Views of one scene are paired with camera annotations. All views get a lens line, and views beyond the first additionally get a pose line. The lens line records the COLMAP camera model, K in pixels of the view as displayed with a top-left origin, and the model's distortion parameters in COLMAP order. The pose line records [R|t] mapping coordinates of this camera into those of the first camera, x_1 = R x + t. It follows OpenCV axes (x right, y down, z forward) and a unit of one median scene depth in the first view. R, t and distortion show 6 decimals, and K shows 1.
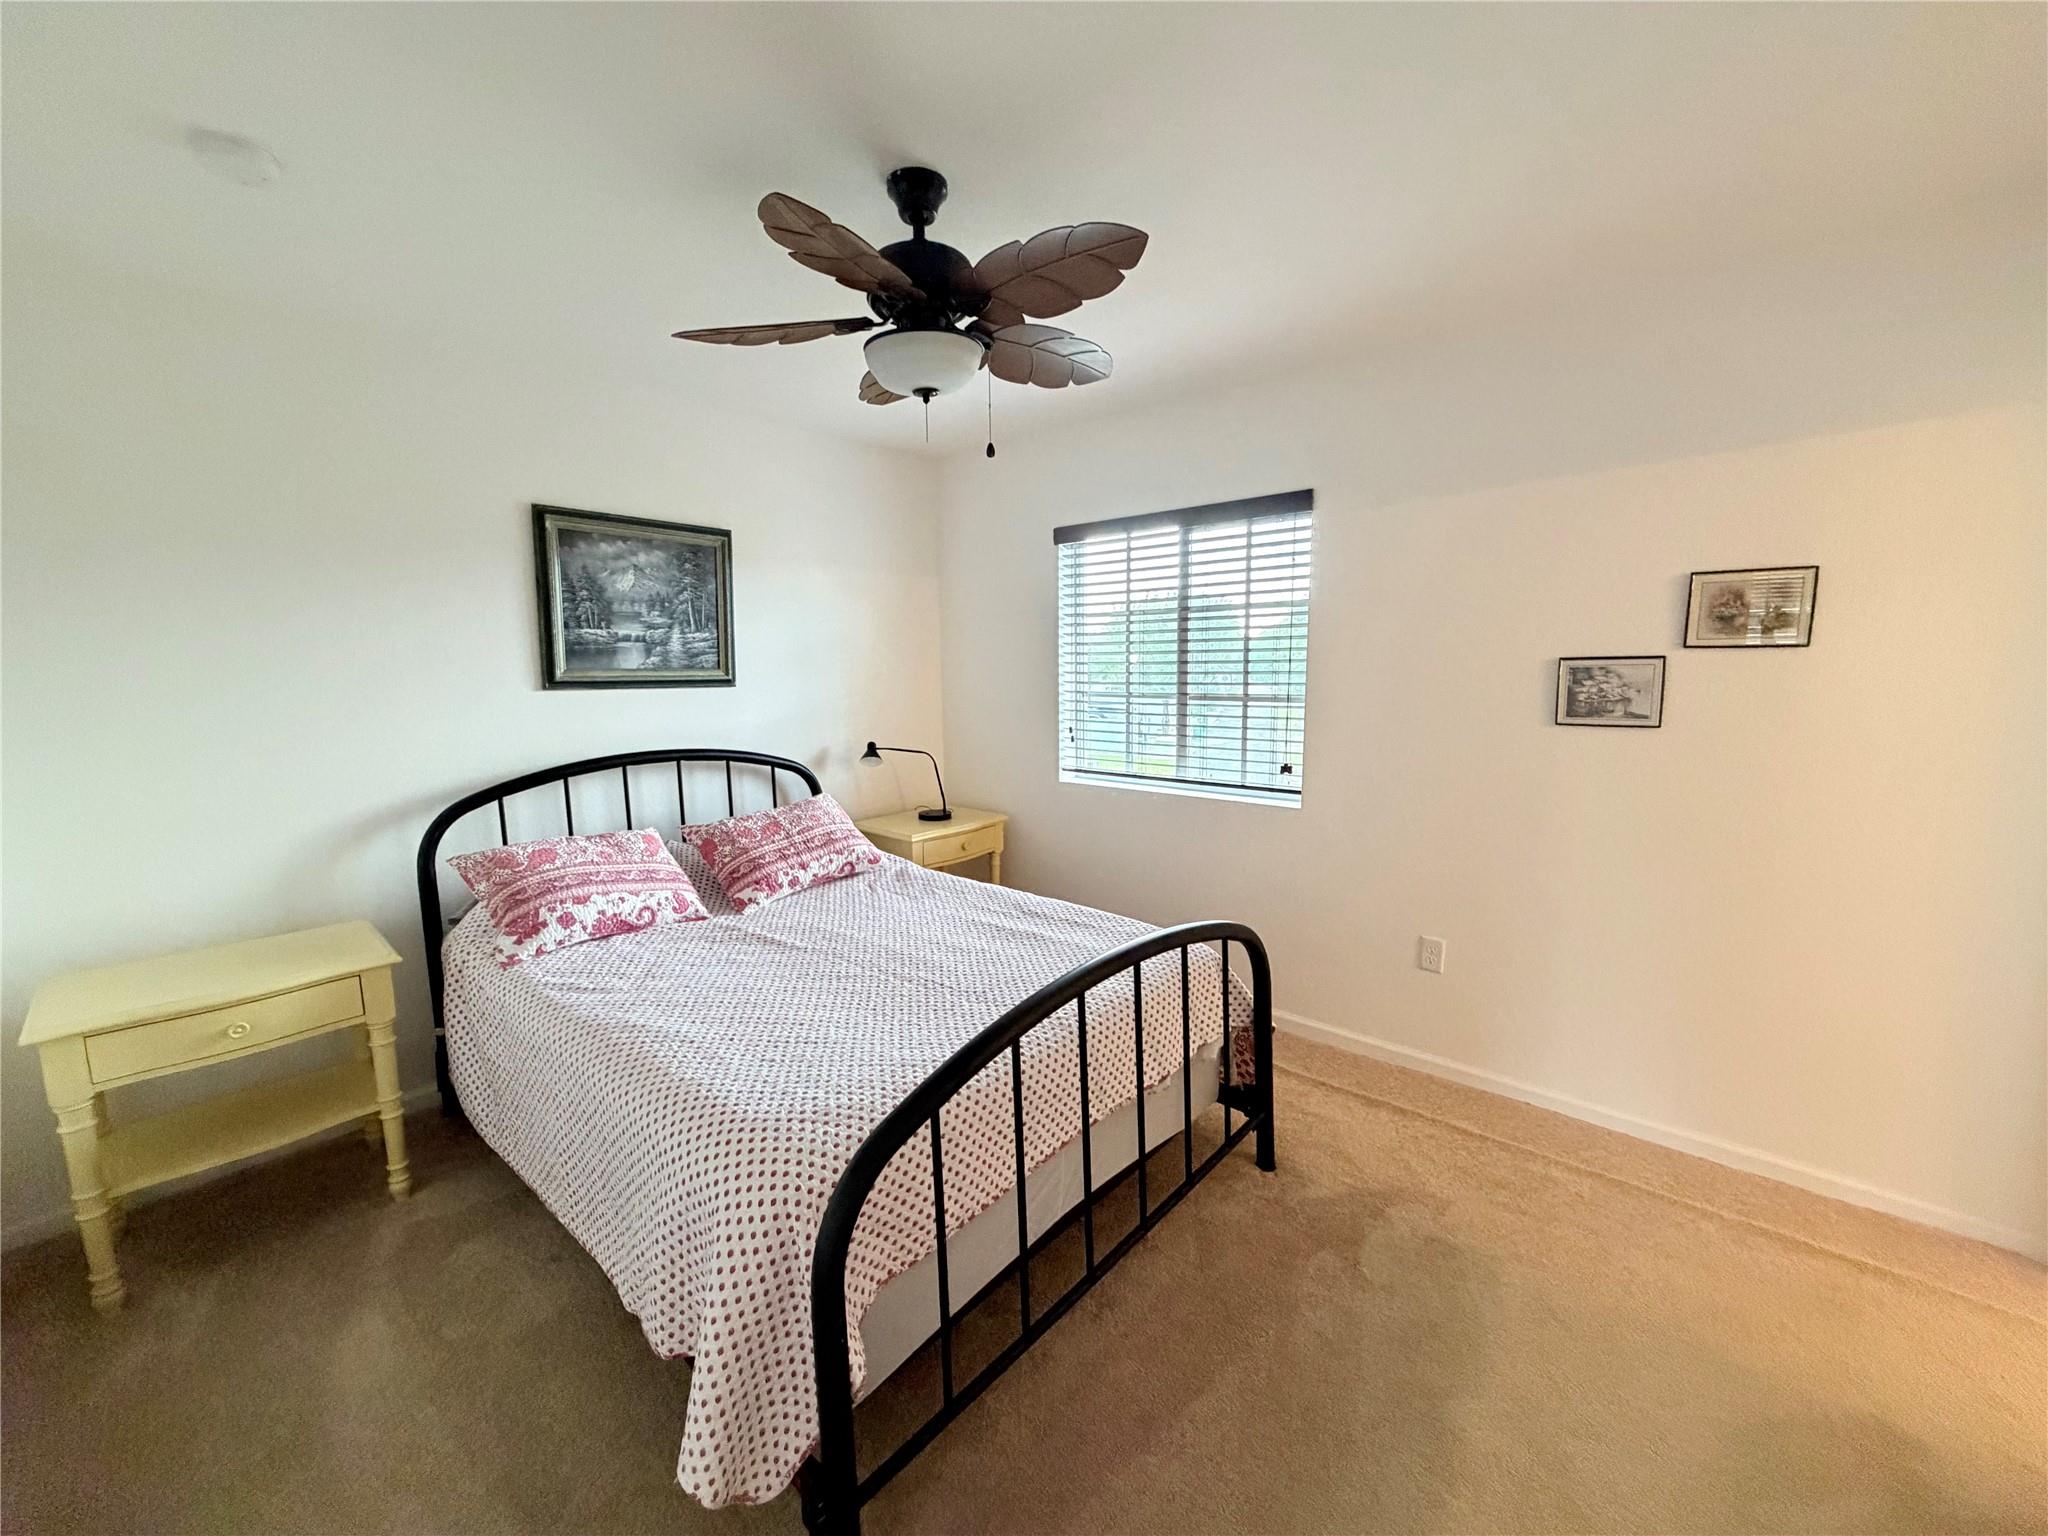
lens RADIAL K [[813.0, 0, 1010.0], [0, 813.0, 765.1], [0, 0, 1]] dist [0.000147, -0.000070]
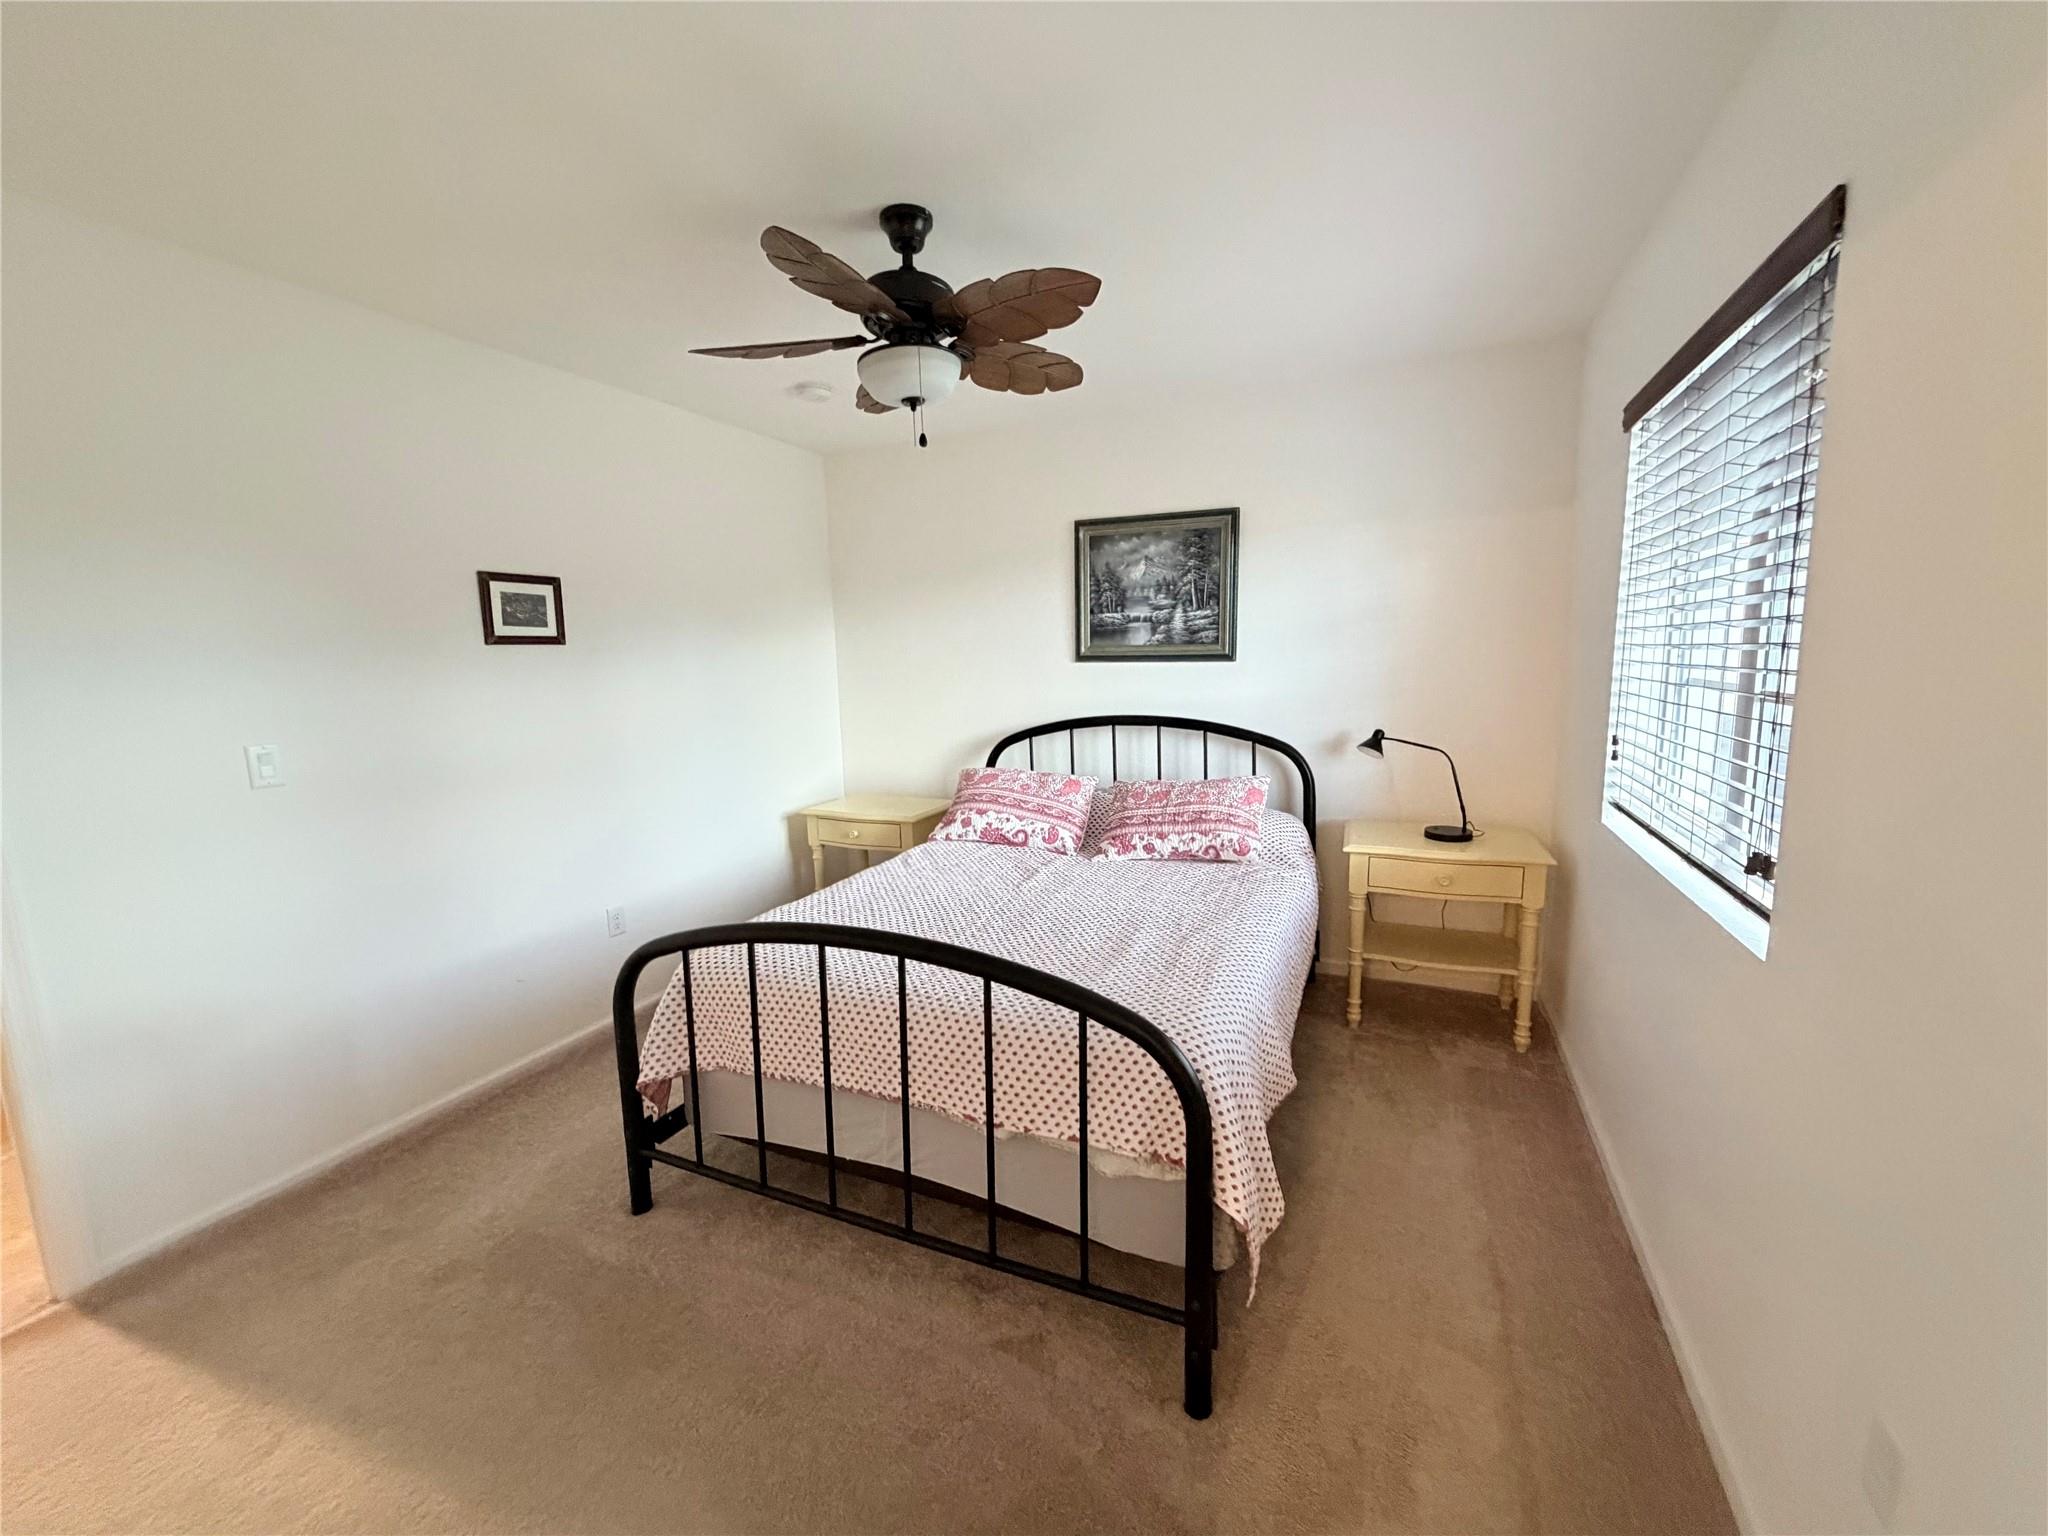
lens RADIAL K [[813.0, 0, 1014.4], [0, 813.0, 765.4], [0, 0, 1]] dist [0.000147, -0.000070]
pose [[0.305741, 0.138087, -0.942048, 0.634233], [-0.097910, 0.988741, 0.113155, -0.062282], [0.947067, 0.057640, 0.315819, 0.472559]]
